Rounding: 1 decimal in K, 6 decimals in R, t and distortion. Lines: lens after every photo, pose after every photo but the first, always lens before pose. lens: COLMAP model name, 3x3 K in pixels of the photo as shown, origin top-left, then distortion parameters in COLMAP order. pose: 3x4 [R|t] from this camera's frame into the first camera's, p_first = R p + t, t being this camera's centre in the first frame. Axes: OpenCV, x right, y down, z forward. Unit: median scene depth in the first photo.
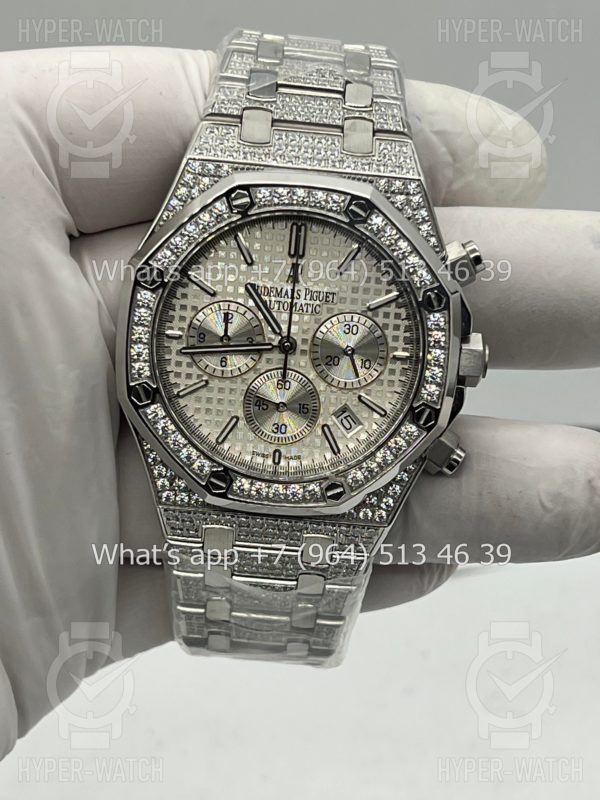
lens RADIAL K [[1850.5, 0, 300.7], [0, 1850.5, 396.2], [0, 0, 1]] dist [0.207468, 0.000000]
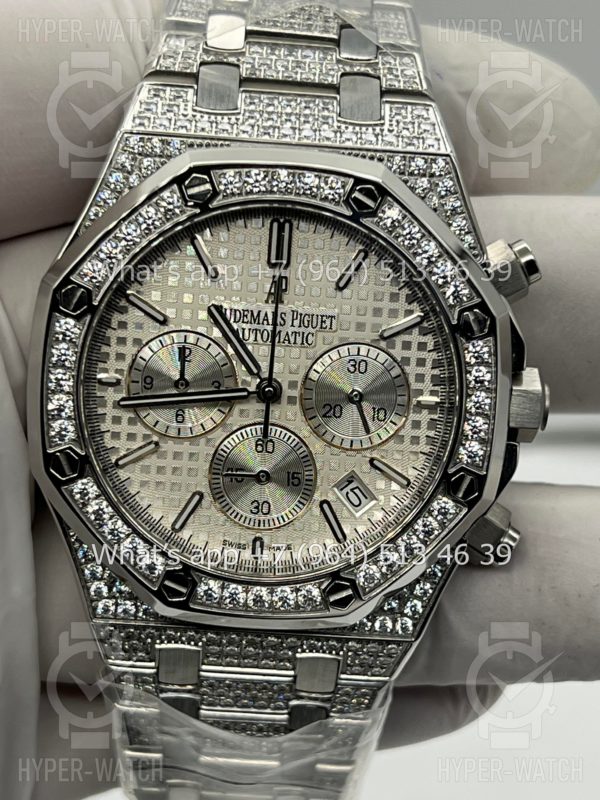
lens RADIAL K [[1850.5, 0, 299.7], [0, 1850.5, 399.4], [0, 0, 1]] dist [0.207468, 0.000000]
pose [[0.999604, -0.023229, 0.015877, -0.006753], [0.023477, 0.999602, -0.015648, -0.012738], [-0.015508, 0.016014, 0.999751, 0.286938]]
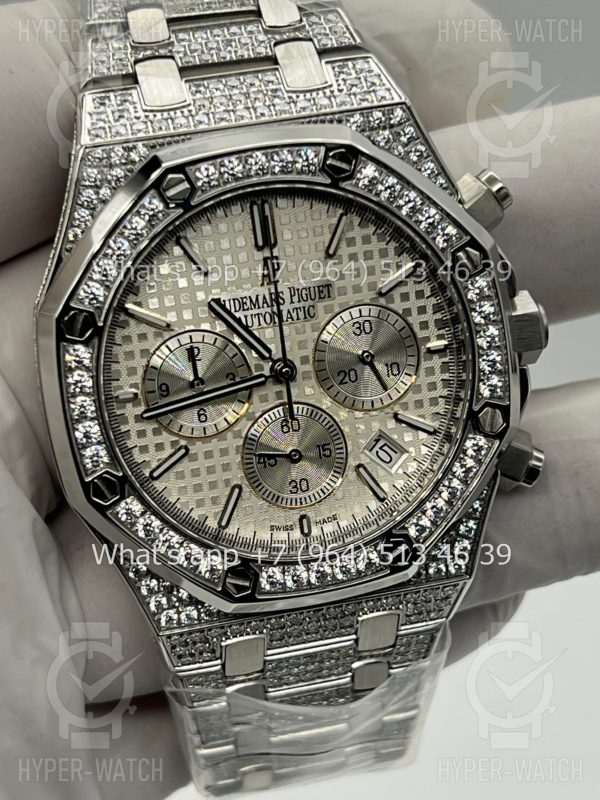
lens RADIAL K [[1850.5, 0, 294.5], [0, 1850.5, 398.3], [0, 0, 1]] dist [0.207468, 0.000000]
pose [[0.960099, -0.246643, 0.131821, -0.099783], [0.243611, 0.969092, 0.038907, -0.044024], [-0.137343, -0.005242, 0.990510, 0.291366]]
